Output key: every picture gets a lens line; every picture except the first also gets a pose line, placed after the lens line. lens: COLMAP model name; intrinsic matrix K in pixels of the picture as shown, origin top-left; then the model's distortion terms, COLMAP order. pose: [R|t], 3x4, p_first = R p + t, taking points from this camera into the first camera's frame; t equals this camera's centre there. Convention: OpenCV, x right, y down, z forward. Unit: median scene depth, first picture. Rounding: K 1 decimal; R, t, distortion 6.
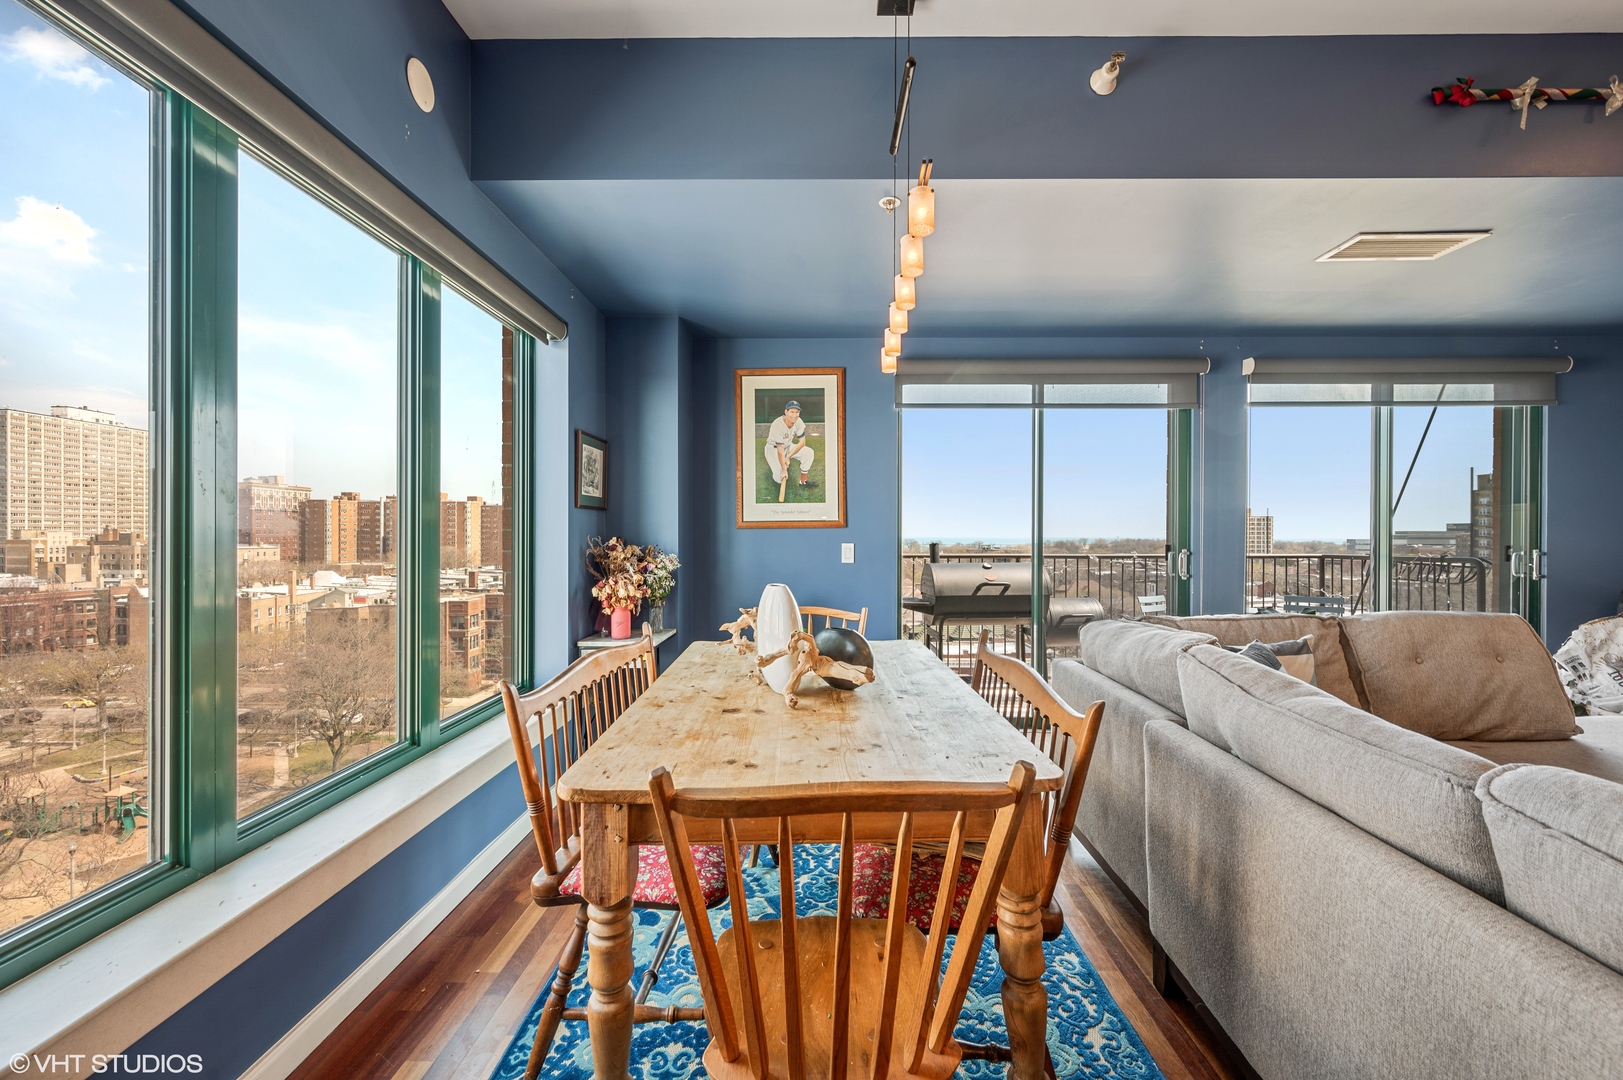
lens RADIAL K [[648.8, 0, 810.4], [0, 648.8, 536.0], [0, 0, 1]] dist [-0.002374, 0.001023]
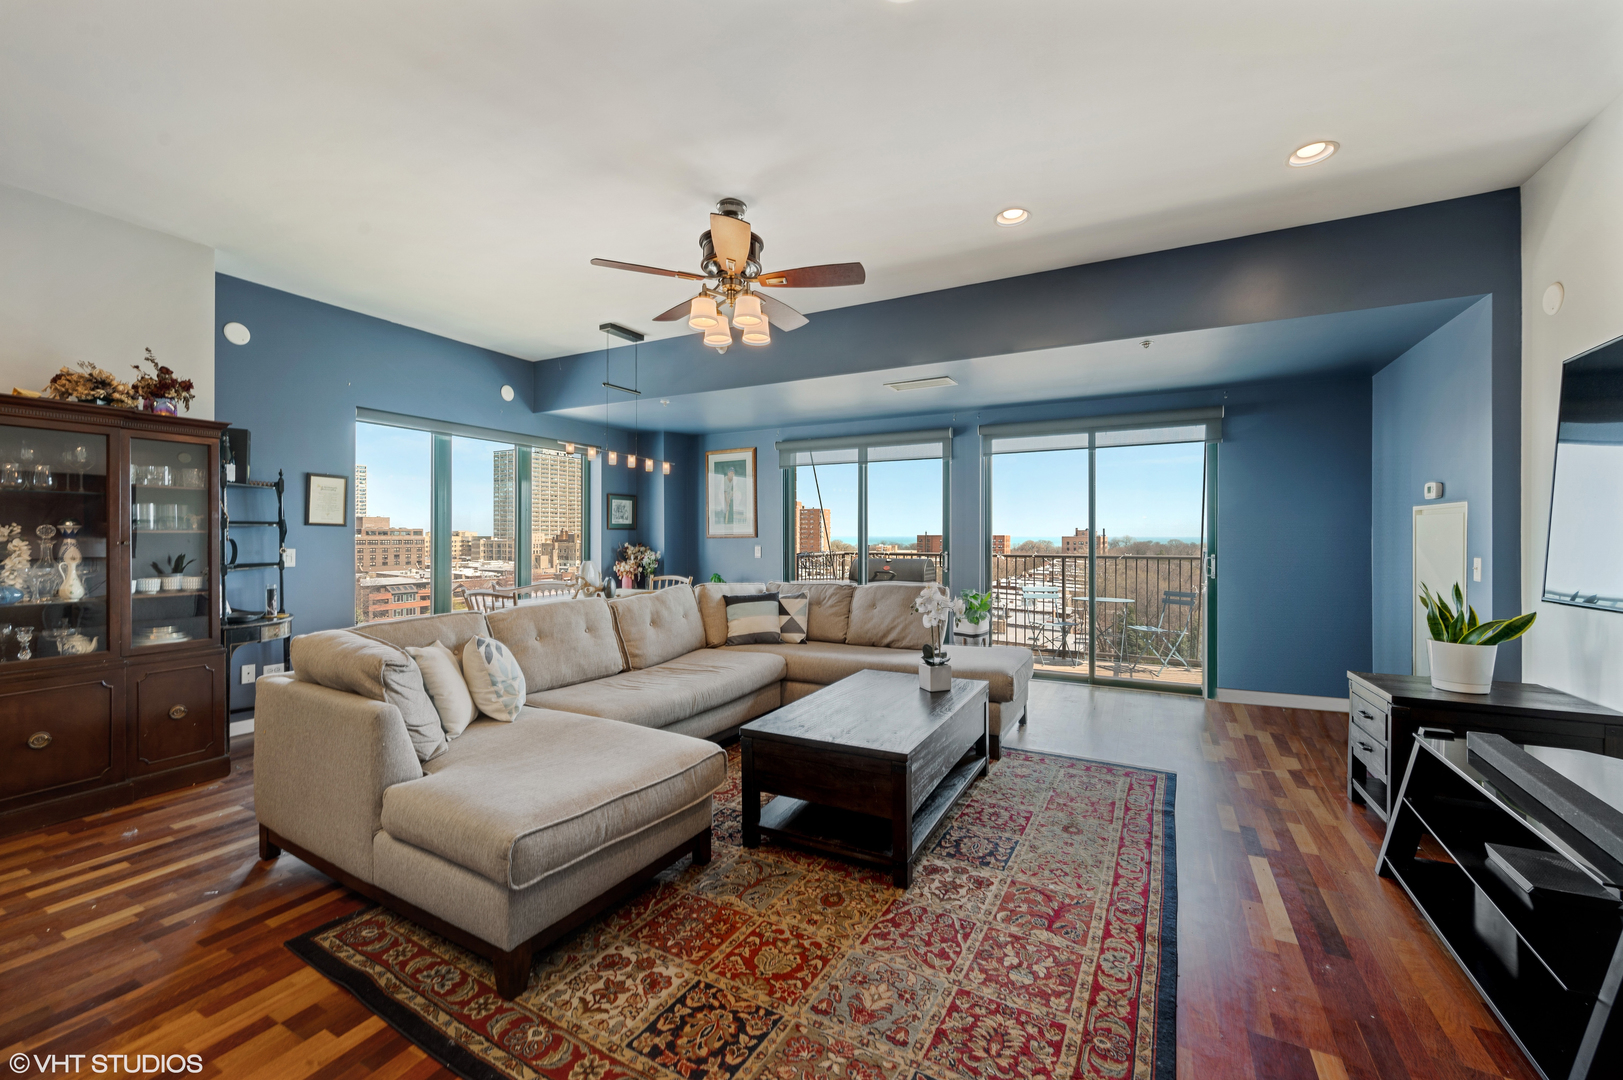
lens RADIAL K [[648.8, 0, 813.6], [0, 648.8, 534.4], [0, 0, 1]] dist [-0.002374, 0.001023]
pose [[0.897523, -0.003275, -0.440955, 0.974360], [0.003354, 0.999994, -0.000600, -0.019615], [0.440954, -0.000941, 0.897529, -0.520420]]
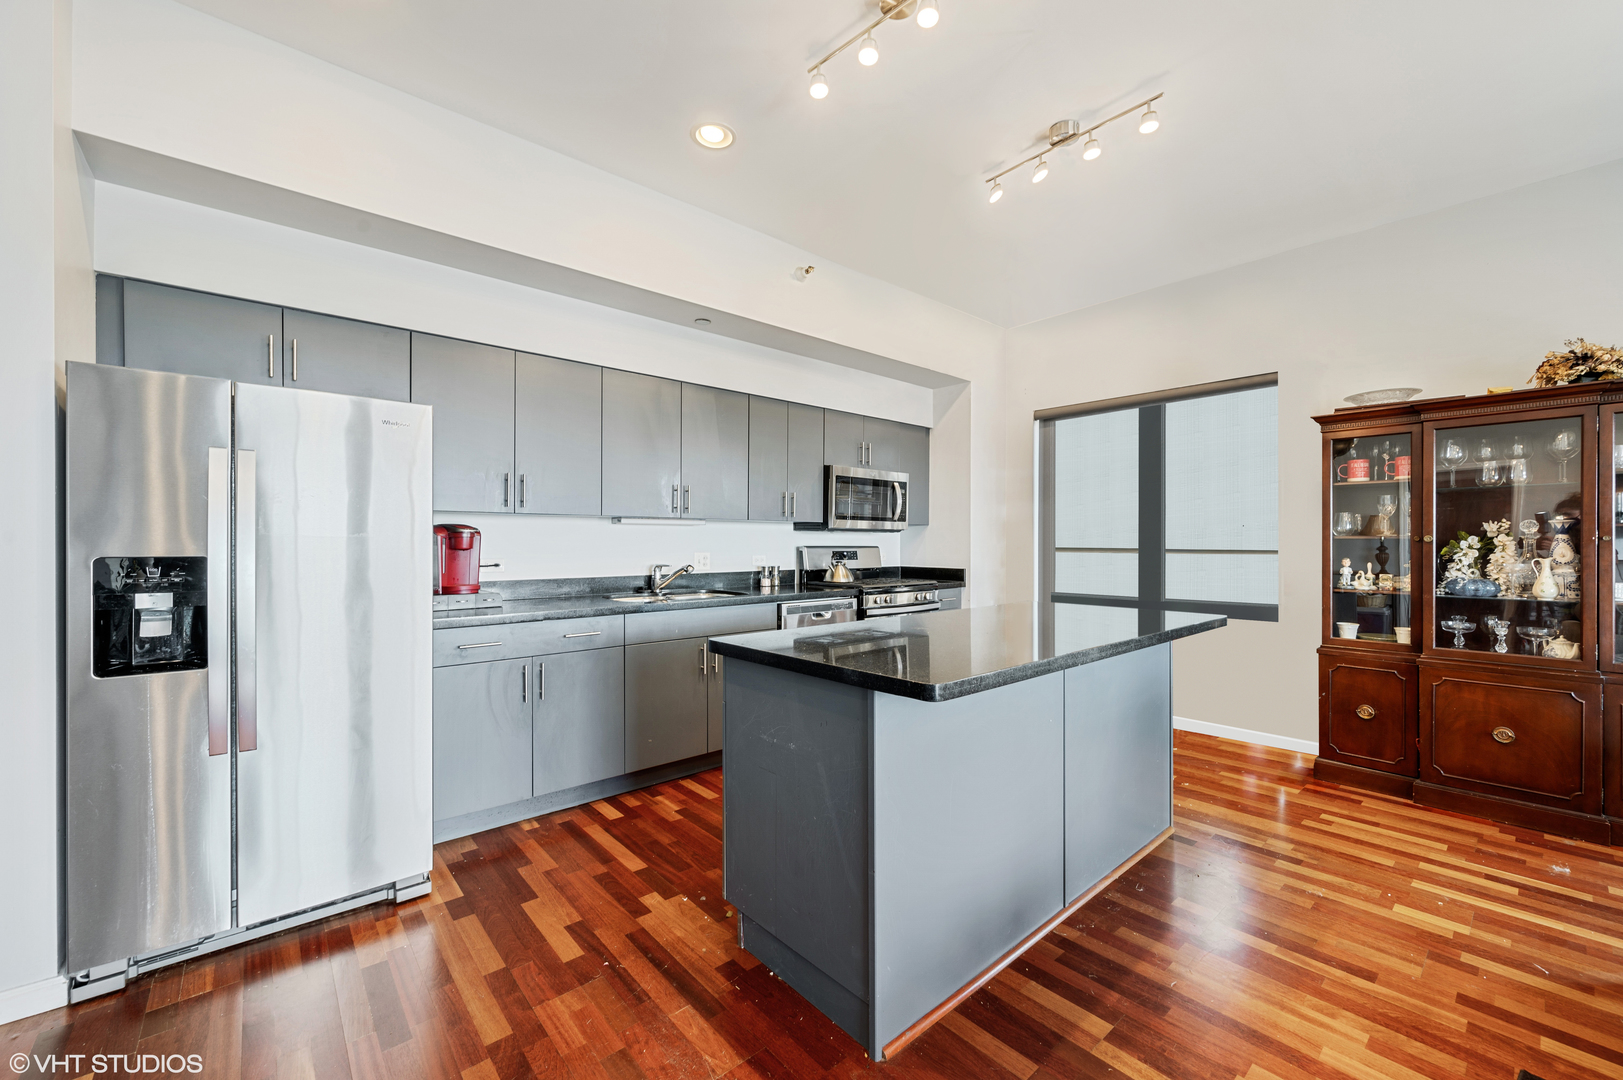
lens RADIAL K [[648.8, 0, 812.7], [0, 648.8, 542.9], [0, 0, 1]] dist [-0.002374, 0.001023]
pose [[-0.739642, 0.000228, -0.673001, 0.936656], [0.000225, 1.000000, 0.000091, -0.008163], [0.673001, -0.000084, -0.739642, -0.243472]]
